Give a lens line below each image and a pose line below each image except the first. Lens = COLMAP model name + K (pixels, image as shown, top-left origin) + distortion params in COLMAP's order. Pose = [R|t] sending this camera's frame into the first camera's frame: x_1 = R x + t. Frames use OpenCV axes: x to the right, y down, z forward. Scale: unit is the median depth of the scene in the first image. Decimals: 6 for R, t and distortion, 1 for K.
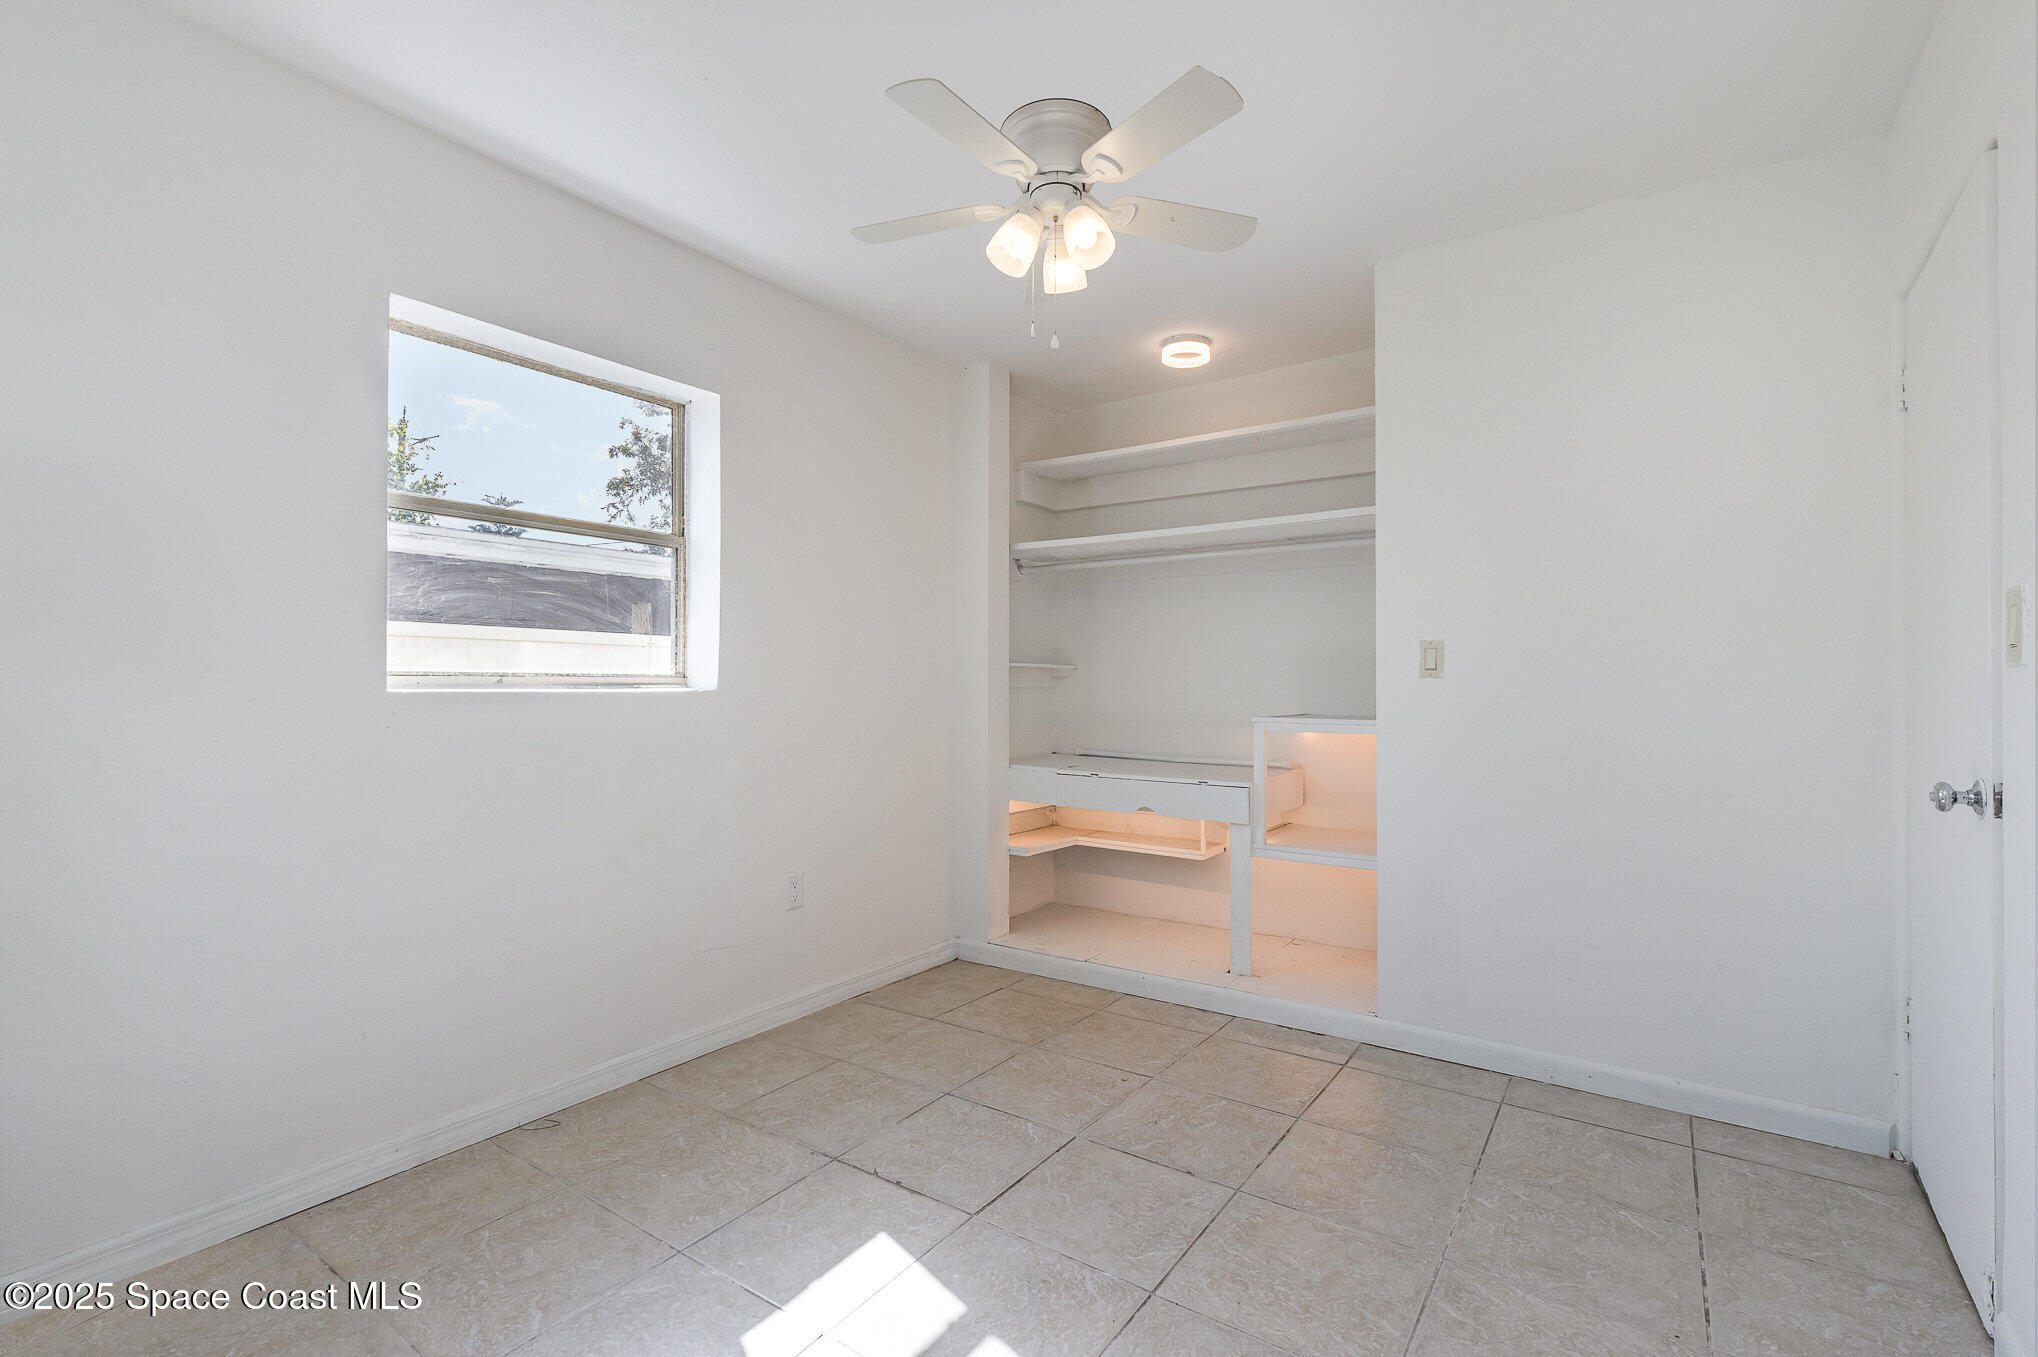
lens RADIAL K [[917.8, 0, 1023.2], [0, 917.8, 681.1], [0, 0, 1]] dist [-0.005492, 0.001600]
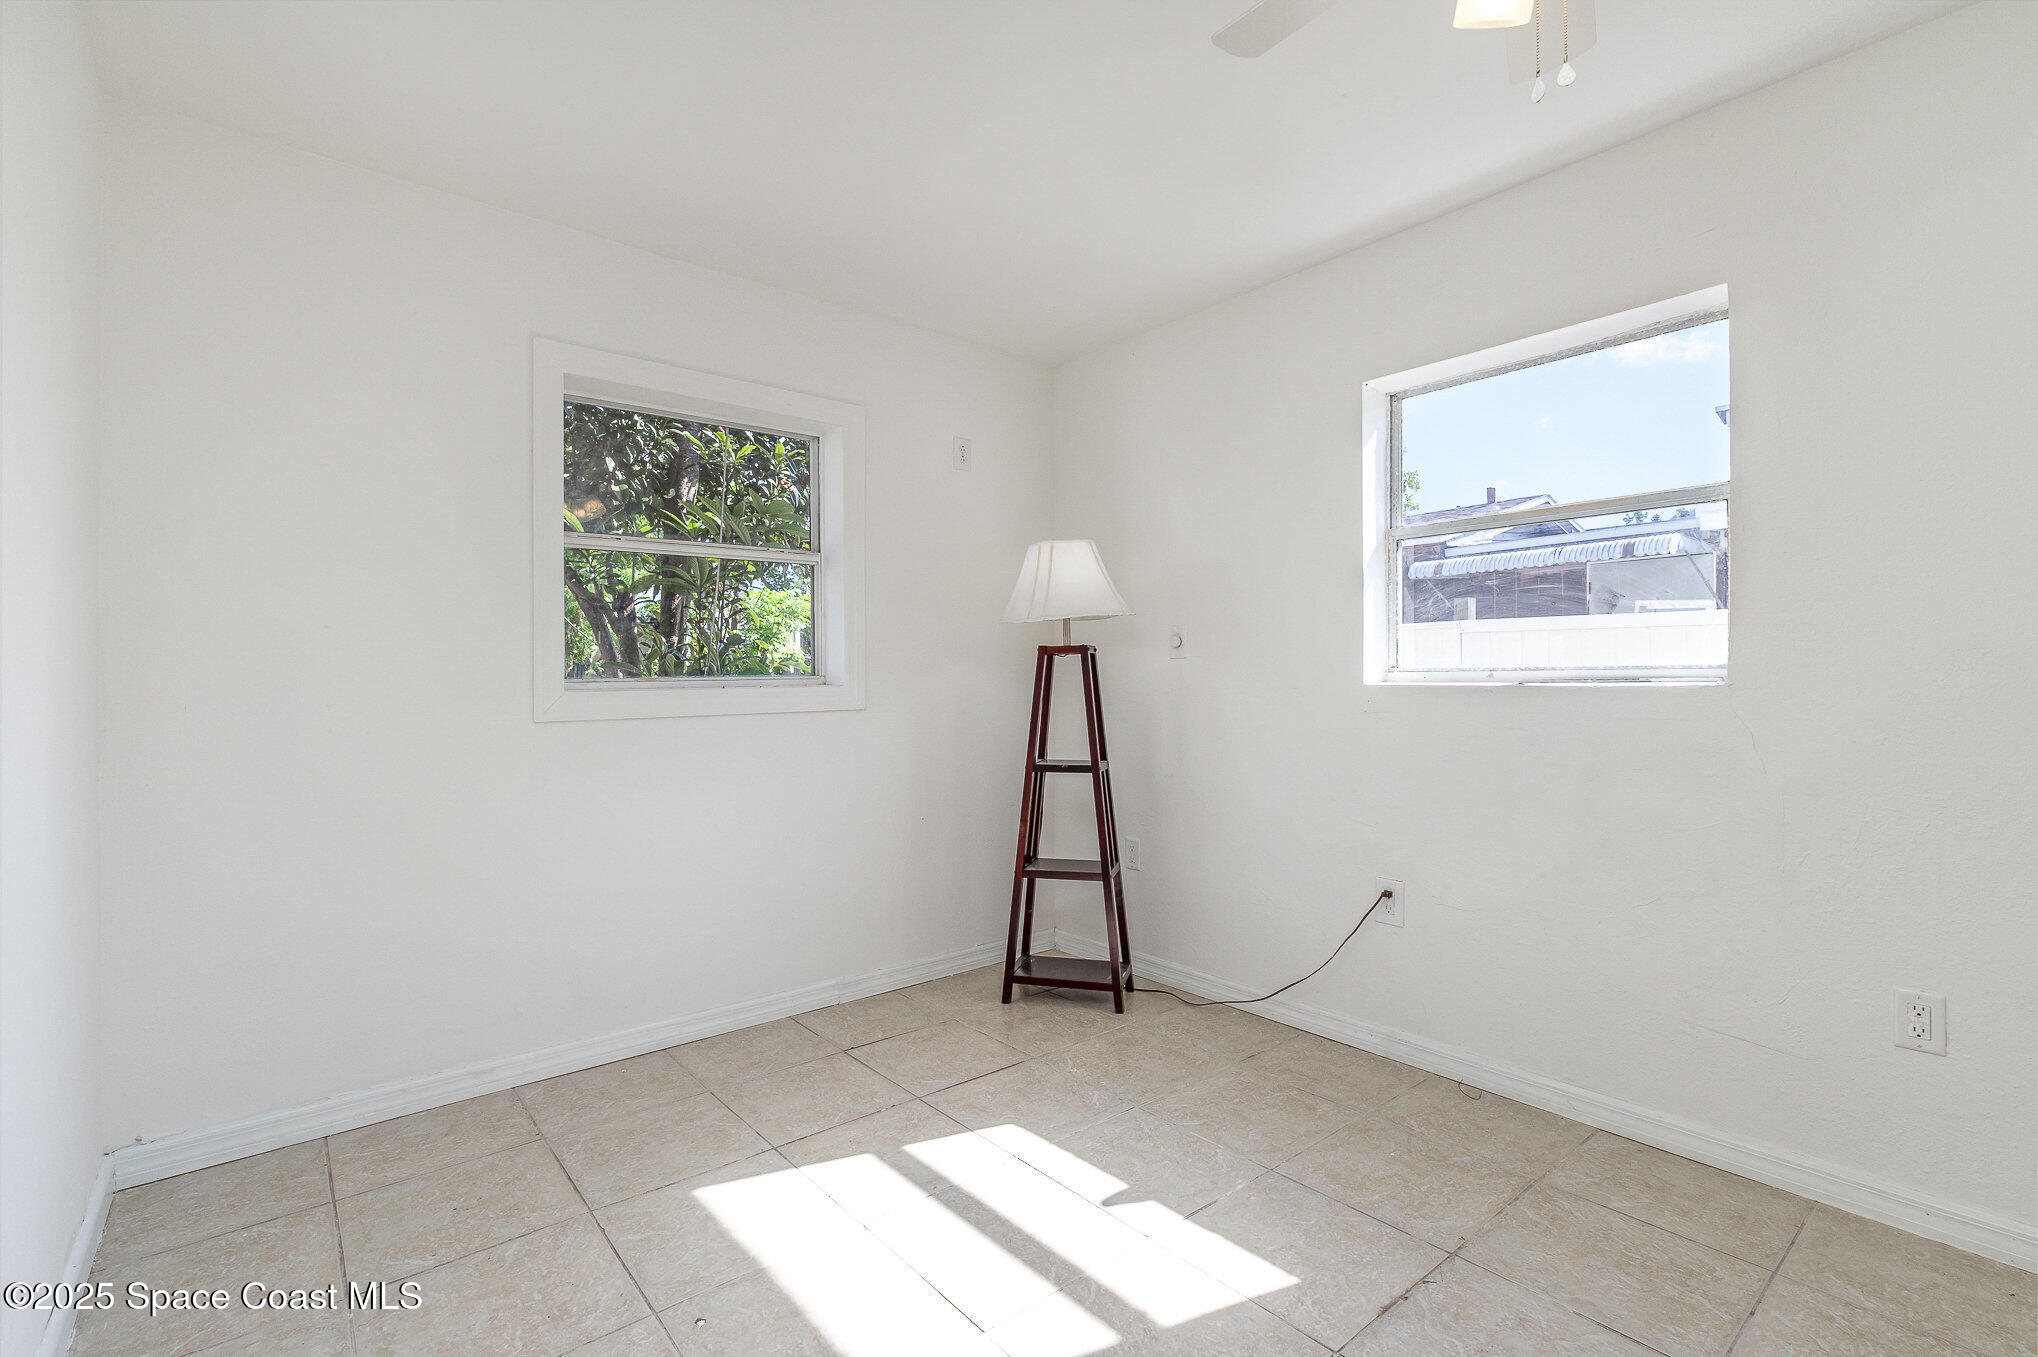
lens RADIAL K [[917.8, 0, 1034.4], [0, 917.8, 678.9], [0, 0, 1]] dist [-0.005492, 0.001600]
pose [[-0.263603, -0.005748, -0.964614, 0.654572], [0.001515, 0.999979, -0.006373, 0.010975], [0.964630, -0.003141, -0.263589, 0.816235]]
